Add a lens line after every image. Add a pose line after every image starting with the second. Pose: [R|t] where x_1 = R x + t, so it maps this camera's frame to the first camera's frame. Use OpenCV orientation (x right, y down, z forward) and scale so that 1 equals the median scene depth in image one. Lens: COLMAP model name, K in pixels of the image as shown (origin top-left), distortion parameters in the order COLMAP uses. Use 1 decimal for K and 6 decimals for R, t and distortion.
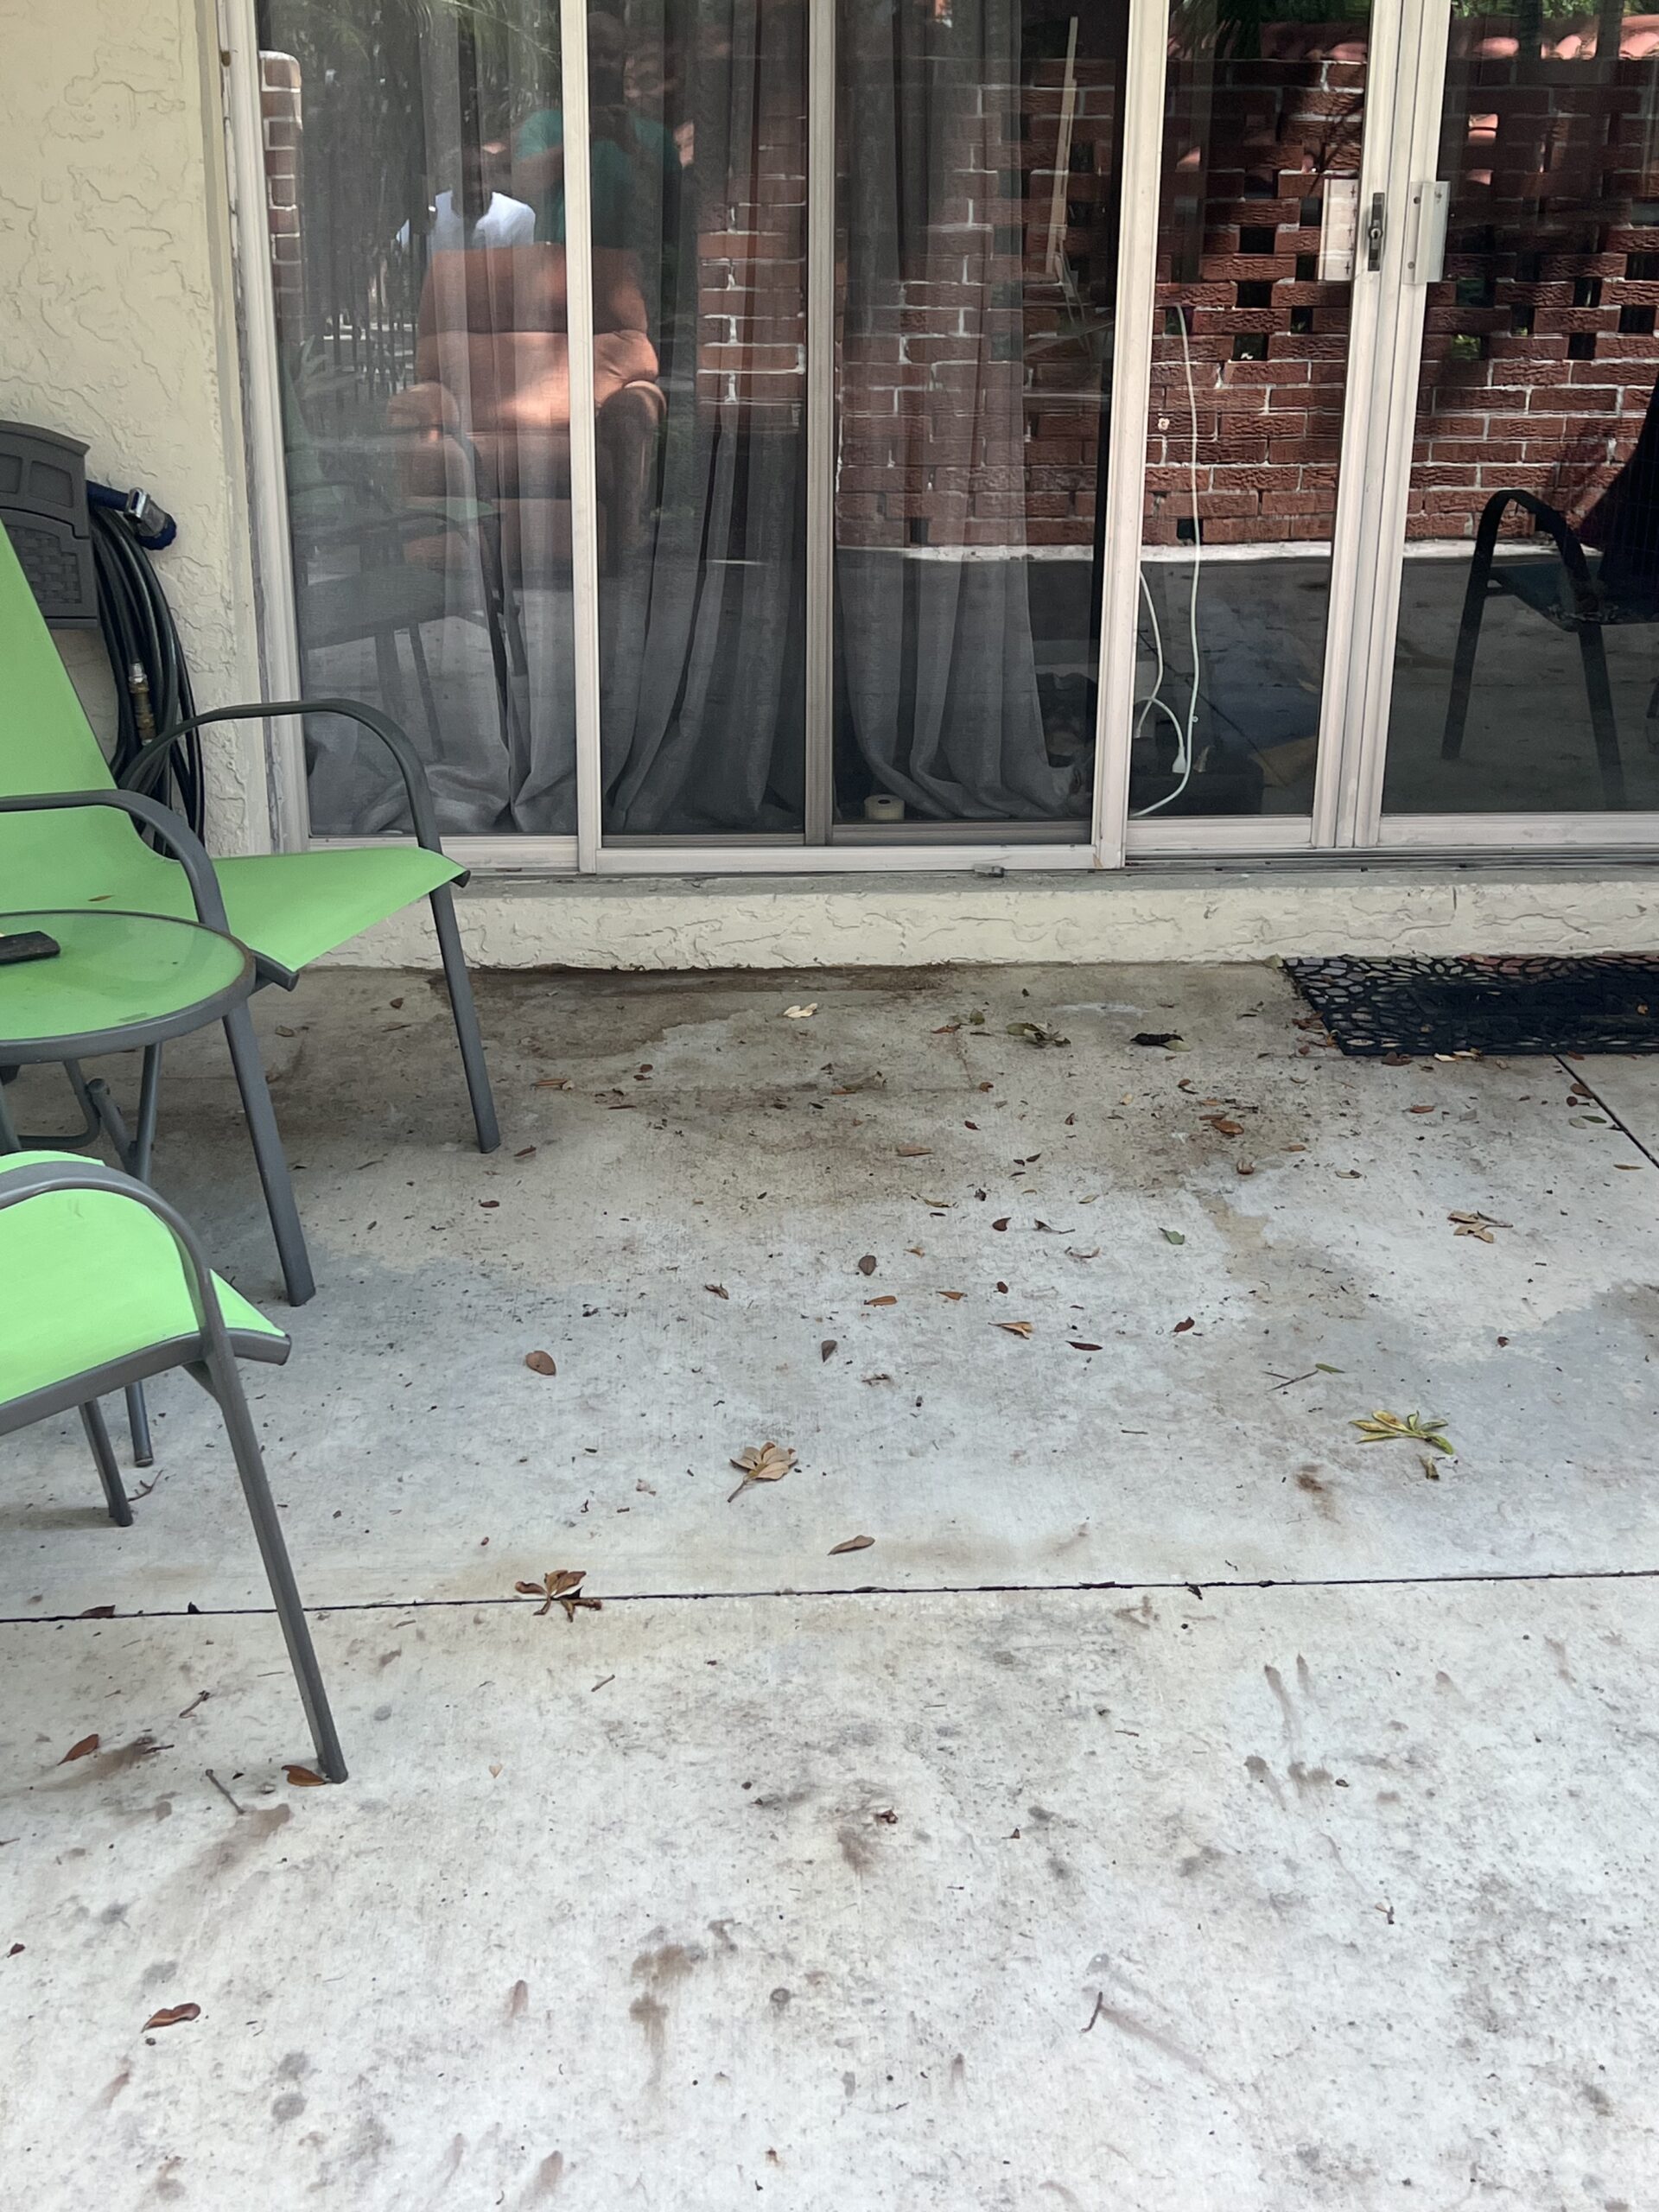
lens RADIAL K [[2715.6, 0, 831.3], [0, 2715.6, 1106.5], [0, 0, 1]] dist [0.069297, 0.000000]
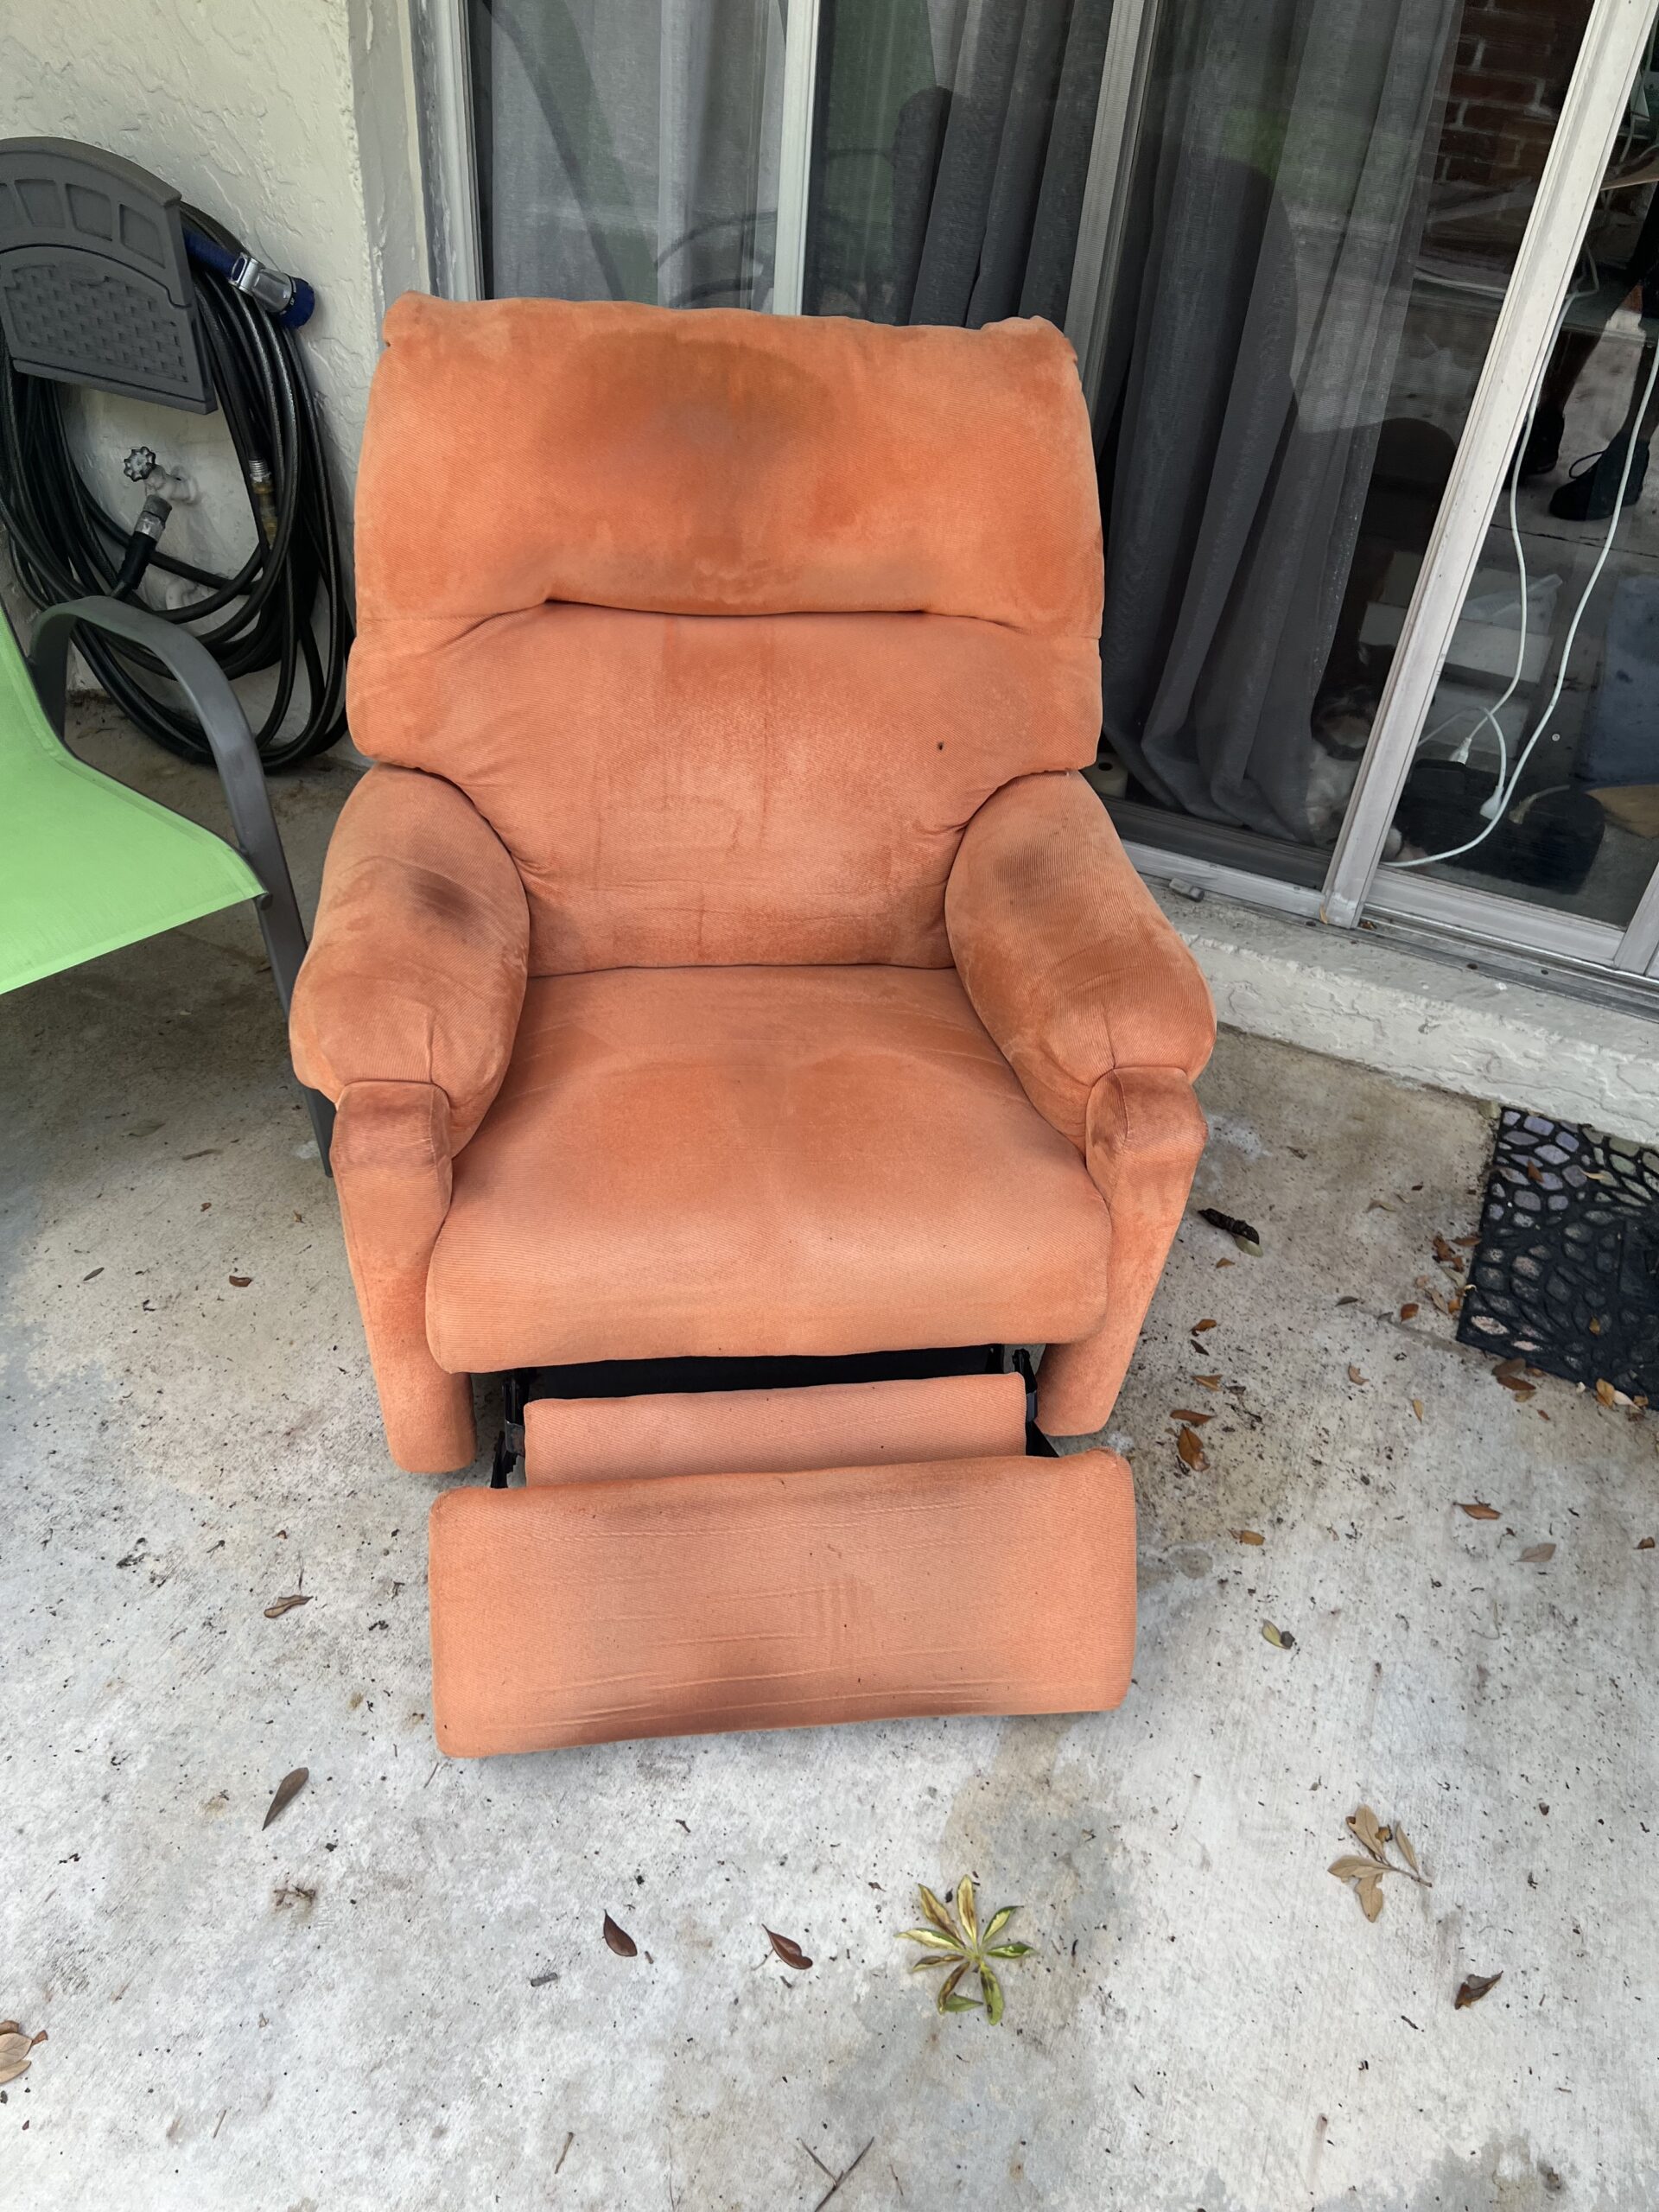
lens RADIAL K [[1665.1, 0, 823.8], [0, 1665.1, 1102.8], [0, 0, 1]] dist [0.000484, -0.000128]
pose [[0.889079, 0.330035, -0.317201, 0.148280], [-0.208590, 0.908922, 0.361042, -0.195342], [0.407467, -0.254830, 0.876945, 0.510452]]
